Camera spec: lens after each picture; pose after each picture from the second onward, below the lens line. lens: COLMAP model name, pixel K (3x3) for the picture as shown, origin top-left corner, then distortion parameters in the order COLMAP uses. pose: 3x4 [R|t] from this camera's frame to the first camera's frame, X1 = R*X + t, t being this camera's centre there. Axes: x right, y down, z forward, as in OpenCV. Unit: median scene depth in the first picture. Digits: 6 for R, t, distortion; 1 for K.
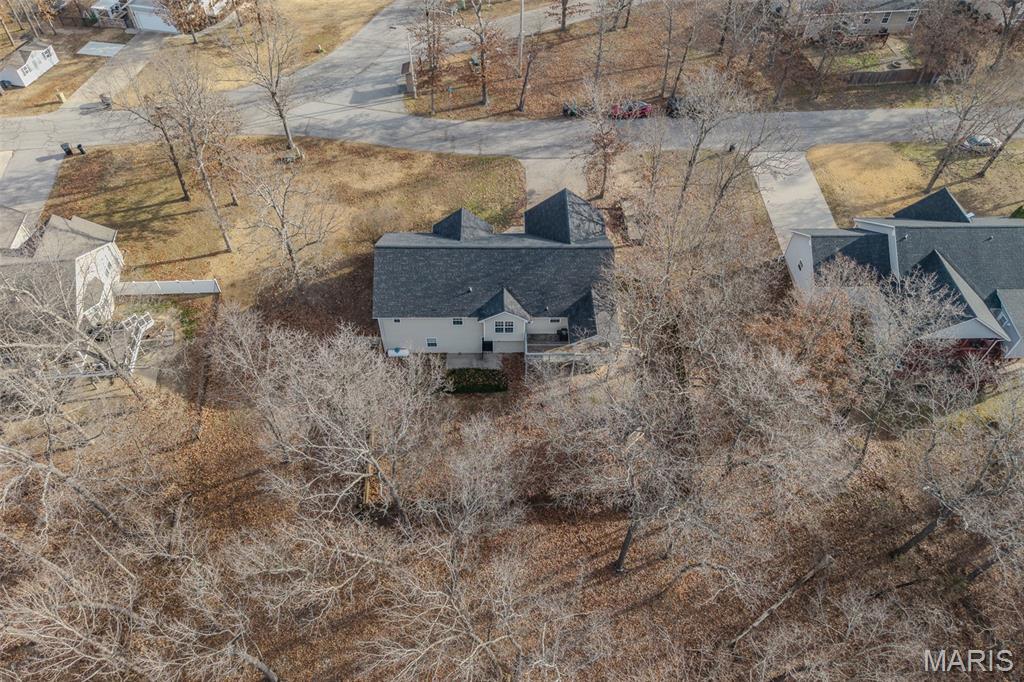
lens RADIAL K [[681.4, 0, 511.8], [0, 681.4, 352.0], [0, 0, 1]] dist [0.016827, -0.020895]
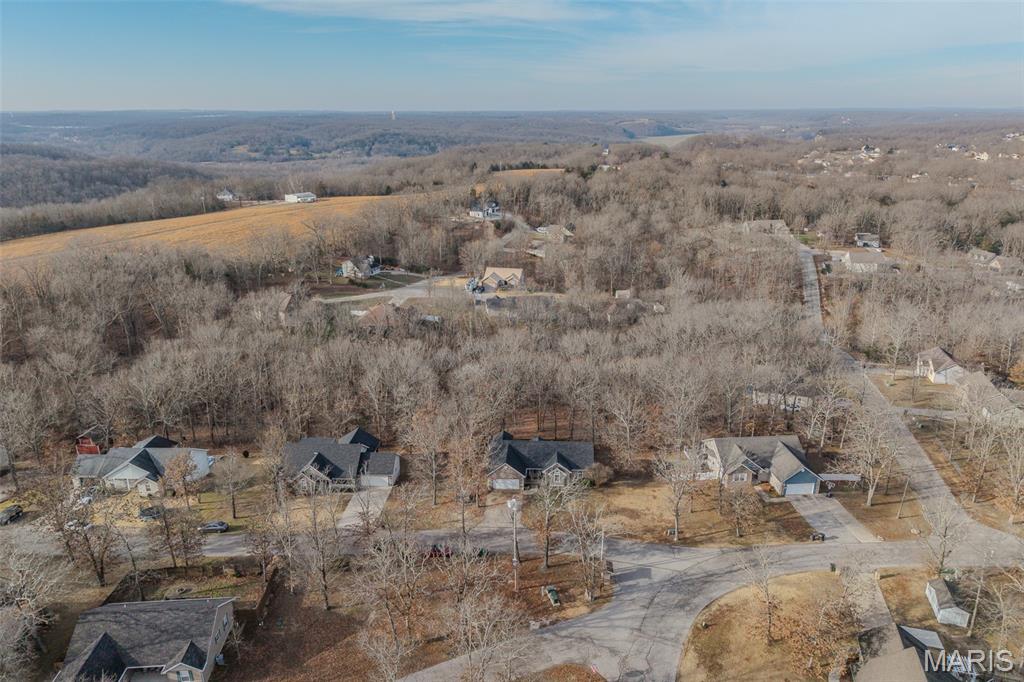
lens RADIAL K [[681.4, 0, 513.7], [0, 681.4, 345.7], [0, 0, 1]] dist [0.016827, -0.020895]
pose [[-0.997298, -0.037185, 0.063355, -0.048936], [0.045652, 0.361961, 0.931075, -1.865100], [-0.057554, 0.931451, -0.359286, 1.171913]]
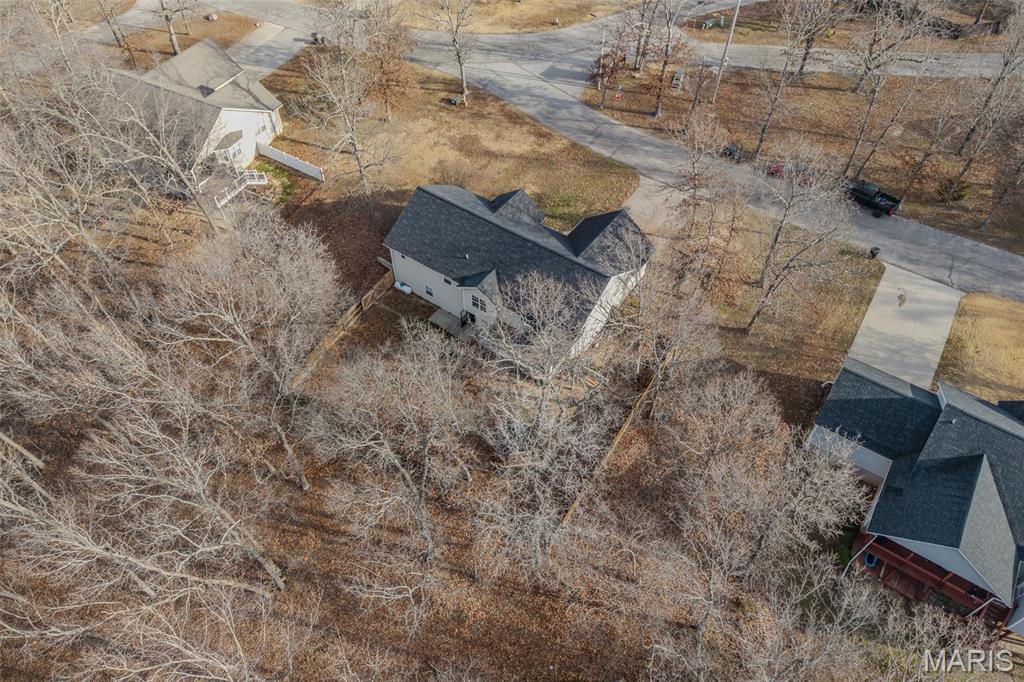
lens RADIAL K [[681.4, 0, 511.9], [0, 681.4, 348.6], [0, 0, 1]] dist [0.016827, -0.020895]
pose [[0.809404, 0.446394, -0.381571, 0.341440], [-0.448916, 0.889227, 0.088034, -0.067560], [0.378601, 0.100038, 0.920138, 0.065340]]
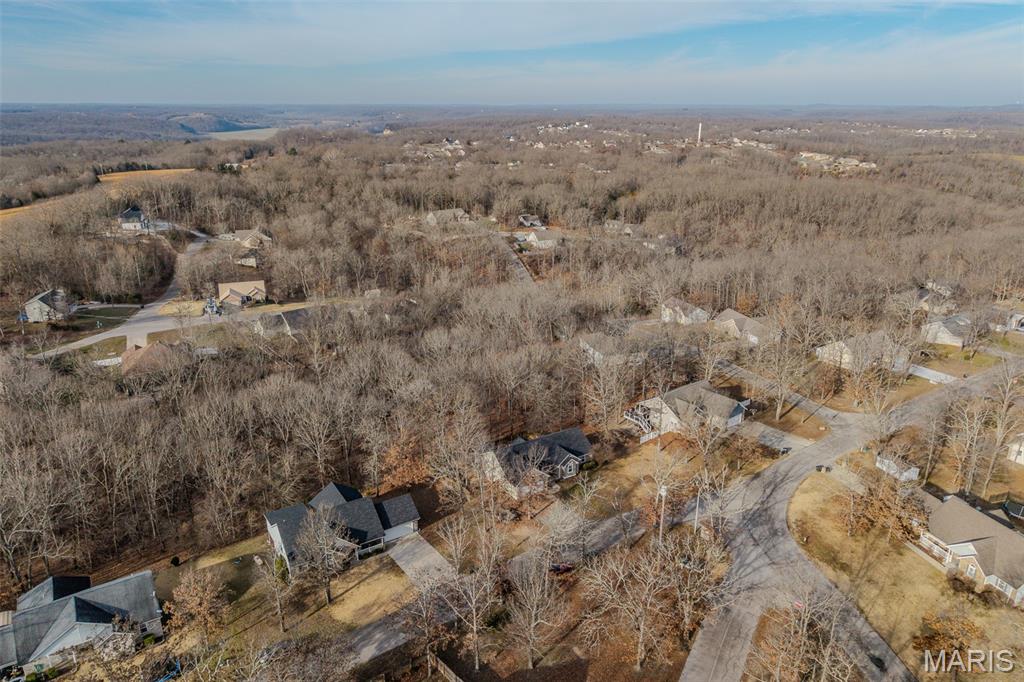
lens RADIAL K [[681.4, 0, 515.3], [0, 681.4, 345.7], [0, 0, 1]] dist [0.016827, -0.020895]
pose [[-0.861170, 0.145325, -0.487101, 0.855523], [-0.402343, 0.390763, 0.827904, -1.647394], [0.310656, 0.908947, -0.278043, 1.014322]]
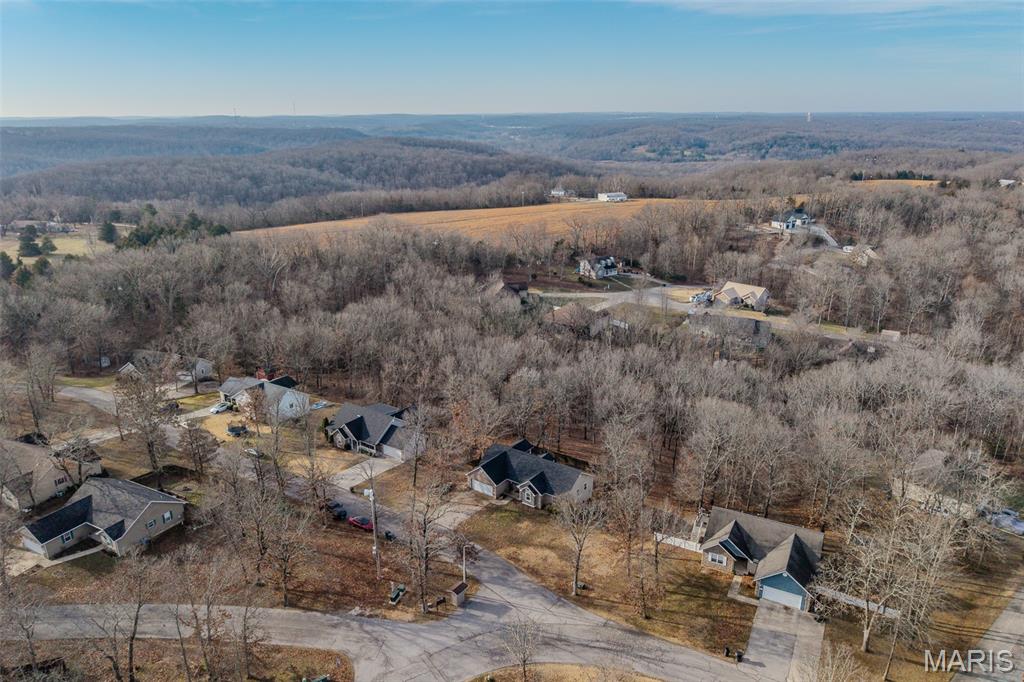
lens RADIAL K [[681.4, 0, 515.0], [0, 681.4, 343.3], [0, 0, 1]] dist [0.016827, -0.020895]
pose [[-0.801306, -0.202121, 0.563078, -0.887261], [0.451716, 0.412697, 0.790970, -1.621787], [-0.392252, 0.888160, -0.239395, 0.939662]]
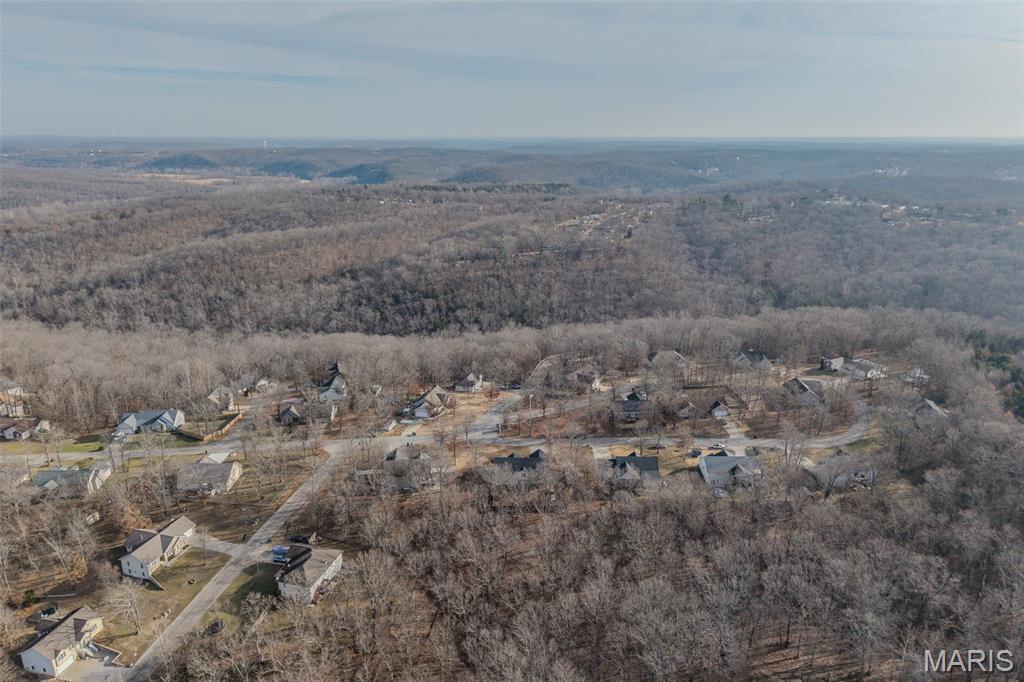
lens RADIAL K [[681.4, 0, 506.5], [0, 681.4, 337.8], [0, 0, 1]] dist [0.016827, -0.020895]
pose [[0.998749, -0.003832, -0.049867, 0.074673], [-0.024143, 0.836253, -0.547811, 1.237929], [0.043801, 0.548330, 0.835114, -2.389770]]
